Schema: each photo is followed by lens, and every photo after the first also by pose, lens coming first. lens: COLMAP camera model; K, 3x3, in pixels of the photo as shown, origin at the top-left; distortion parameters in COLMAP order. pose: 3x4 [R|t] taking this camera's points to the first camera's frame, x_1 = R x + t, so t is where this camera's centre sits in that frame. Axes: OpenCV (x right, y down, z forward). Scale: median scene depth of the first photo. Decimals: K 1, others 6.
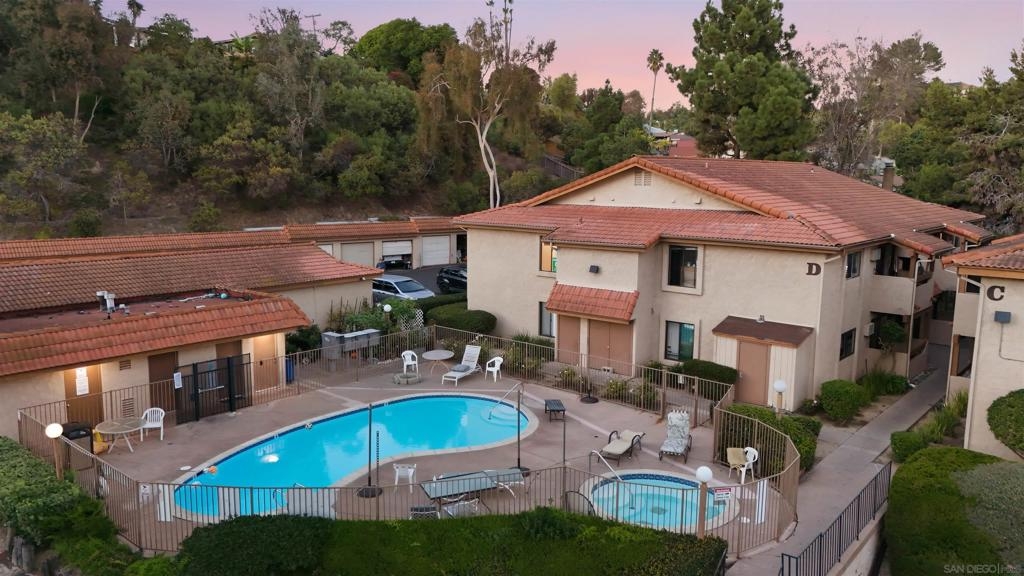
lens RADIAL K [[749.2, 0, 512.0], [0, 749.2, 288.0], [0, 0, 1]] dist [0.060417, -0.042735]
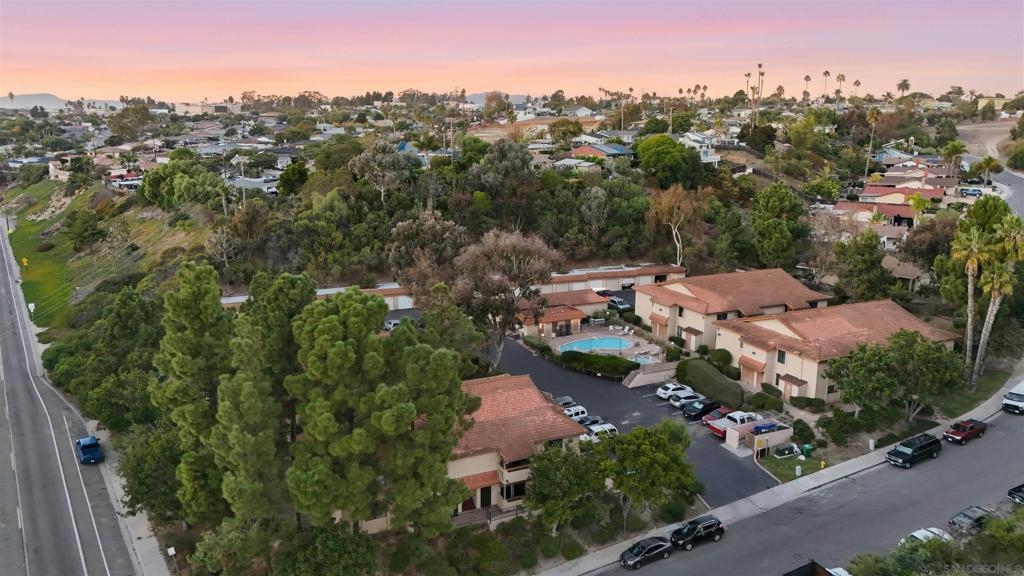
lens RADIAL K [[747.1, 0, 512.0], [0, 747.1, 288.0], [0, 0, 1]] dist [0.117538, -0.205968]
pose [[0.913640, 0.086818, -0.397144, 0.914500], [-0.058304, 0.994814, 0.083341, -0.403013], [0.402320, -0.052988, 0.913964, -2.724855]]
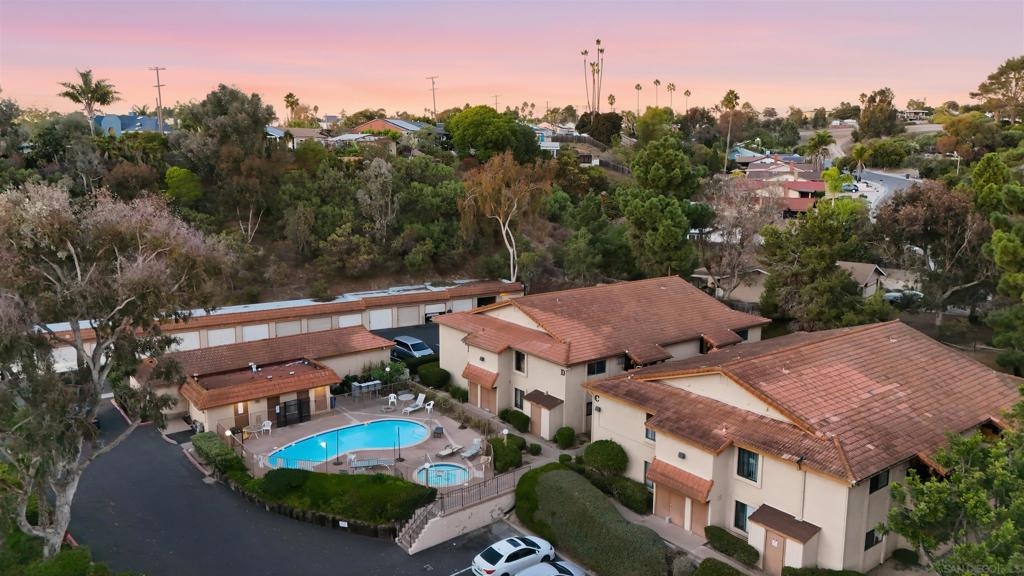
lens RADIAL K [[747.1, 0, 512.0], [0, 747.1, 288.0], [0, 0, 1]] dist [0.117538, -0.205968]
pose [[0.979575, 0.033923, -0.198199, 0.572246], [-0.028221, 0.999104, 0.031525, -0.276078], [0.199091, -0.025288, 0.979655, -0.904622]]
